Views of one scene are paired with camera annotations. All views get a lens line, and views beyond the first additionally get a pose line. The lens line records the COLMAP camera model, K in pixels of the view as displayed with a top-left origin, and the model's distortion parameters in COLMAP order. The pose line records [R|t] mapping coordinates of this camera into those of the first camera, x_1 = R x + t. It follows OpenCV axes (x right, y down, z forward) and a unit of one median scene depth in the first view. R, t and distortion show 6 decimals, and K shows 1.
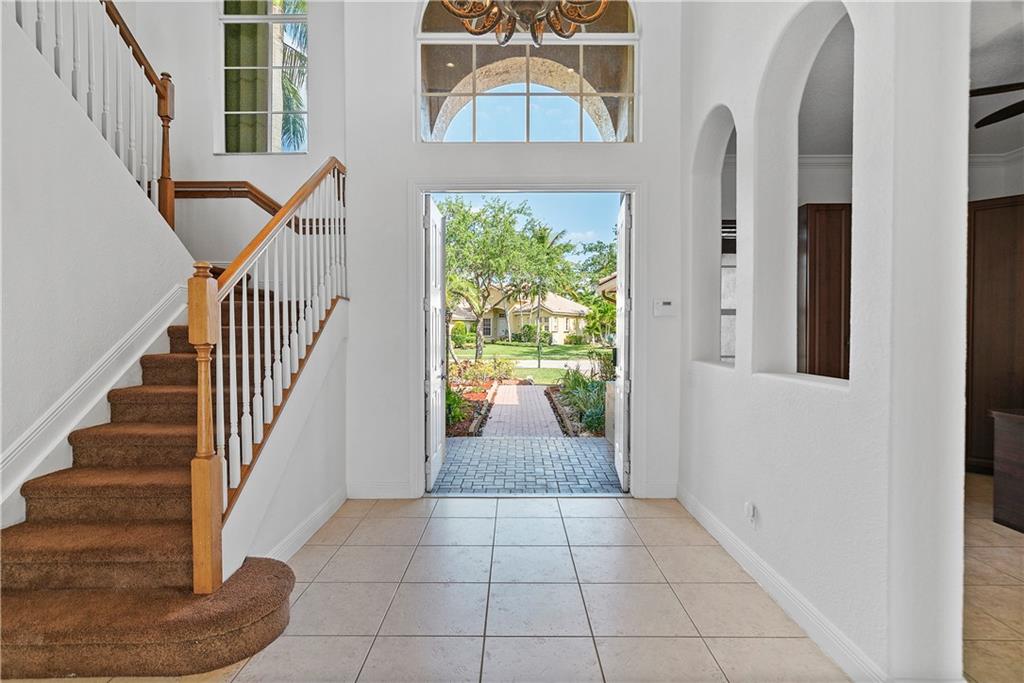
lens RADIAL K [[510.8, 0, 513.2], [0, 510.8, 330.9], [0, 0, 1]] dist [0.000510, 0.000964]
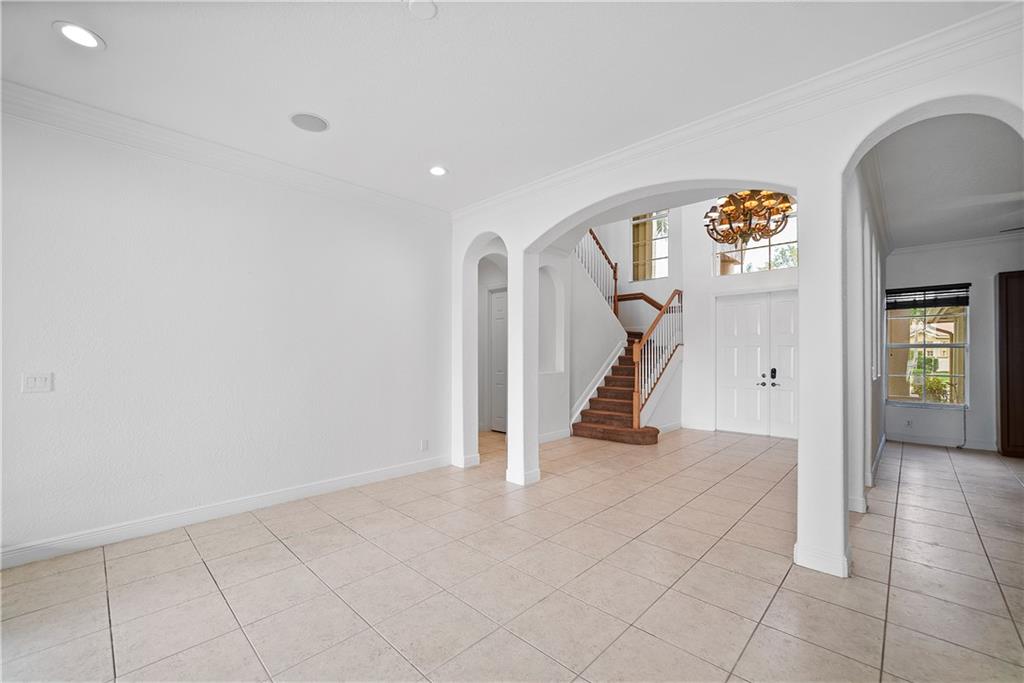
lens RADIAL K [[410.9, 0, 509.1], [0, 410.9, 343.2], [0, 0, 1]] dist [-0.008420, 0.000312]
pose [[0.716523, -0.010201, -0.697489, 0.446343], [-0.006496, 0.999752, -0.021295, -0.022663], [0.697534, 0.019789, 0.716279, -0.976654]]
